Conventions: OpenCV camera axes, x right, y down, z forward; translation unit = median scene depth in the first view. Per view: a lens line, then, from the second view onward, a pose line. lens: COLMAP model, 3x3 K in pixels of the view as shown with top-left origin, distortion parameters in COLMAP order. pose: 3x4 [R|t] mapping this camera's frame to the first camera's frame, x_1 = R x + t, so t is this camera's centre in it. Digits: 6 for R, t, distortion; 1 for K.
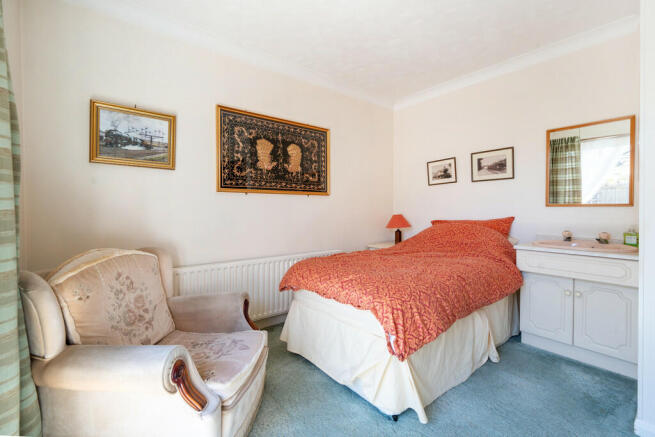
lens RADIAL K [[262.5, 0, 327.9], [0, 262.5, 214.4], [0, 0, 1]] dist [0.001402, -0.000017]
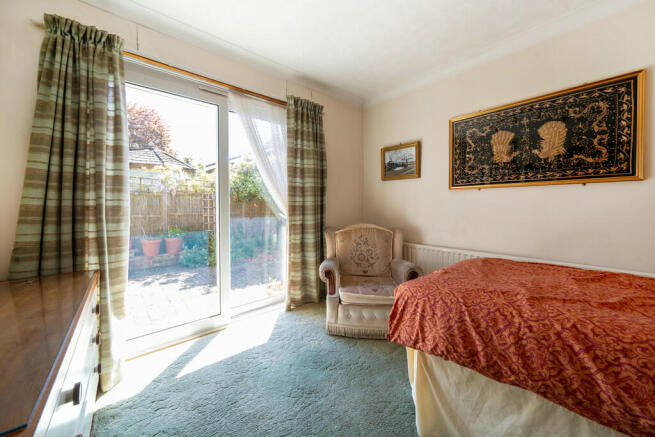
lens RADIAL K [[240.9, 0, 331.2], [0, 240.9, 208.4], [0, 0, 1]] dist [-0.001487, -0.000219]
pose [[0.111949, 0.010451, -0.993659, 0.556957], [-0.017477, 0.999811, 0.008547, -0.000370], [0.993560, 0.016409, 0.112111, 0.283569]]
